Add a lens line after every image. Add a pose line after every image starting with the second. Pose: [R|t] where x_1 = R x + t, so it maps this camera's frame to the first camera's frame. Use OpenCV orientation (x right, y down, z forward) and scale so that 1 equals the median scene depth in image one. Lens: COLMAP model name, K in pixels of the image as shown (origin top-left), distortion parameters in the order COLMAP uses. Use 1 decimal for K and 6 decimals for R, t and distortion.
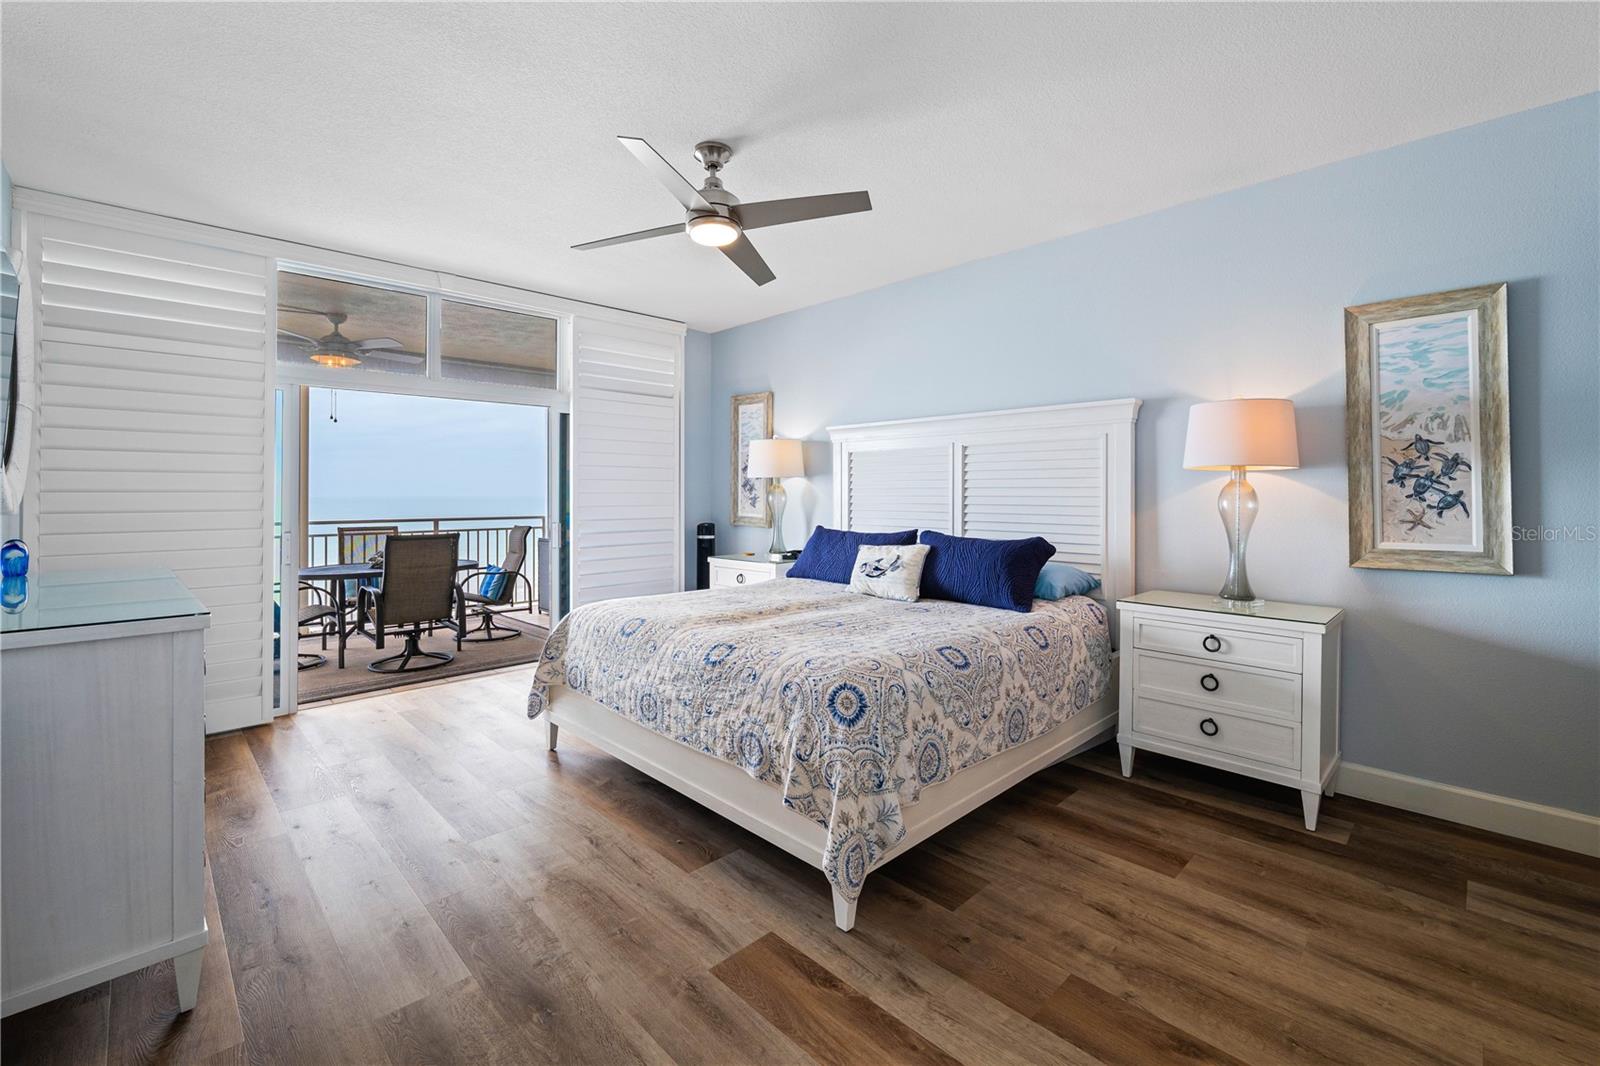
lens RADIAL K [[660.7, 0, 791.2], [0, 660.7, 494.3], [0, 0, 1]] dist [-0.002694, 0.001306]
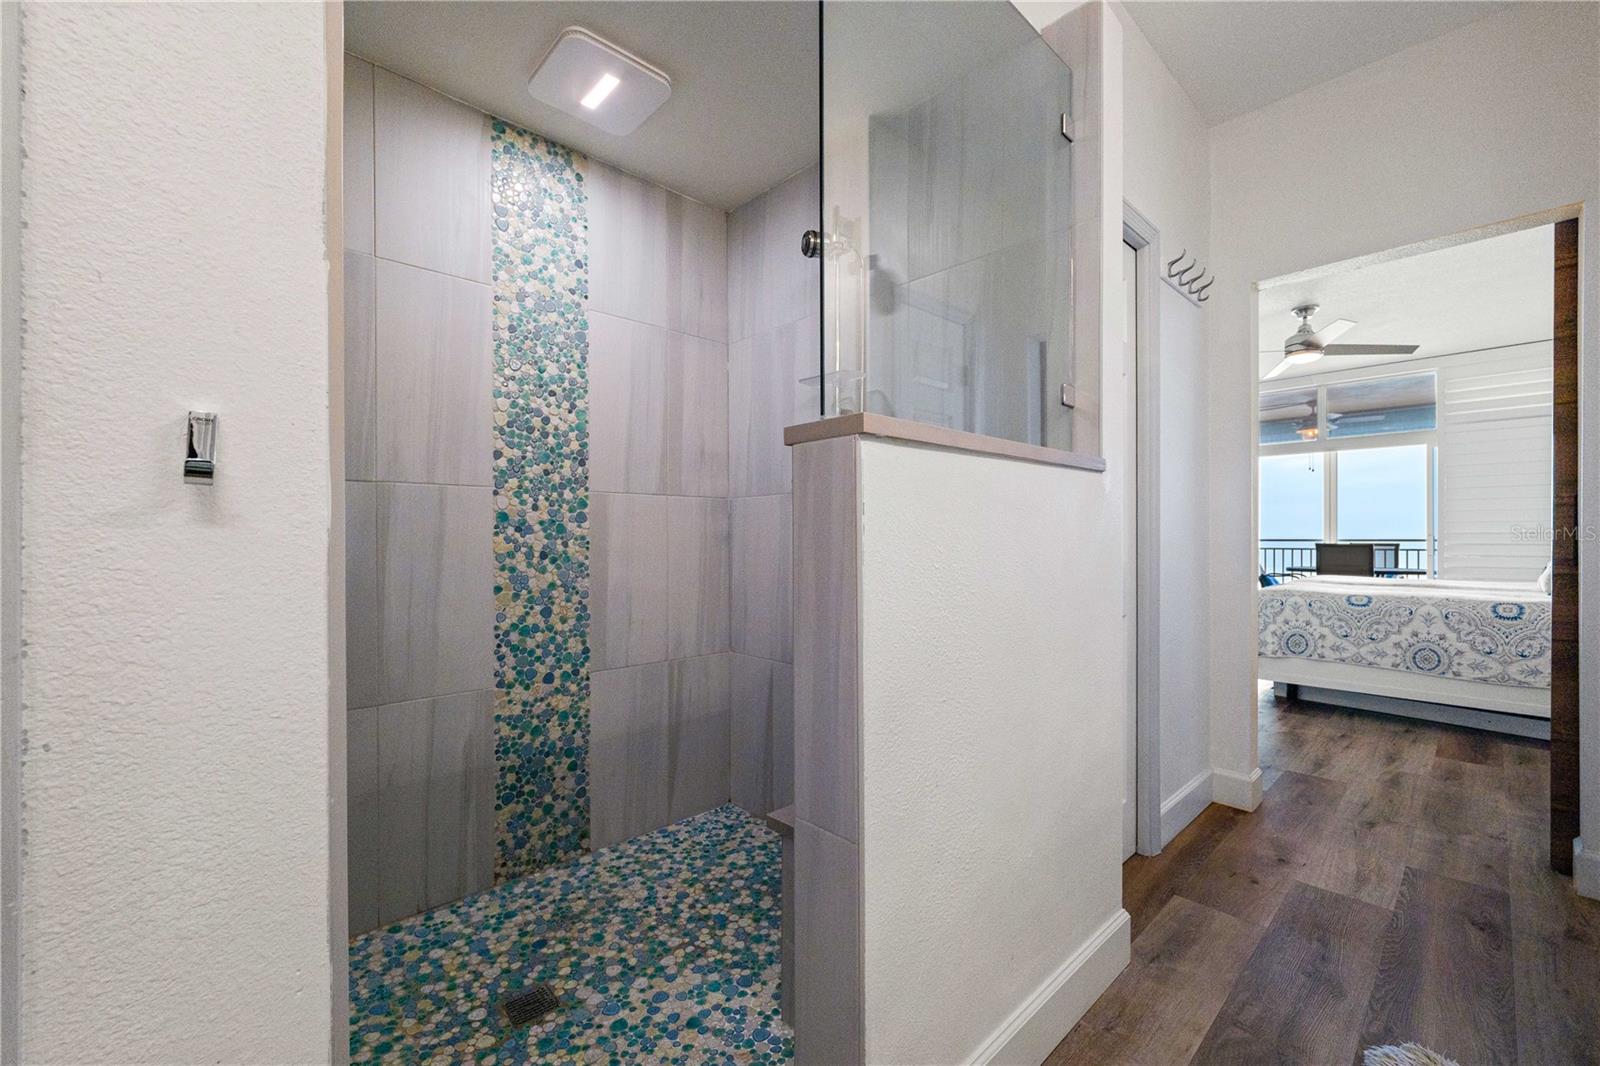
lens RADIAL K [[660.7, 0, 804.0], [0, 660.7, 542.8], [0, 0, 1]] dist [-0.002694, 0.001306]
pose [[-0.043049, -0.004323, -0.999064, 2.051654], [-0.000418, 0.999991, -0.004309, 0.124135], [0.999073, 0.000232, -0.043050, -0.300233]]
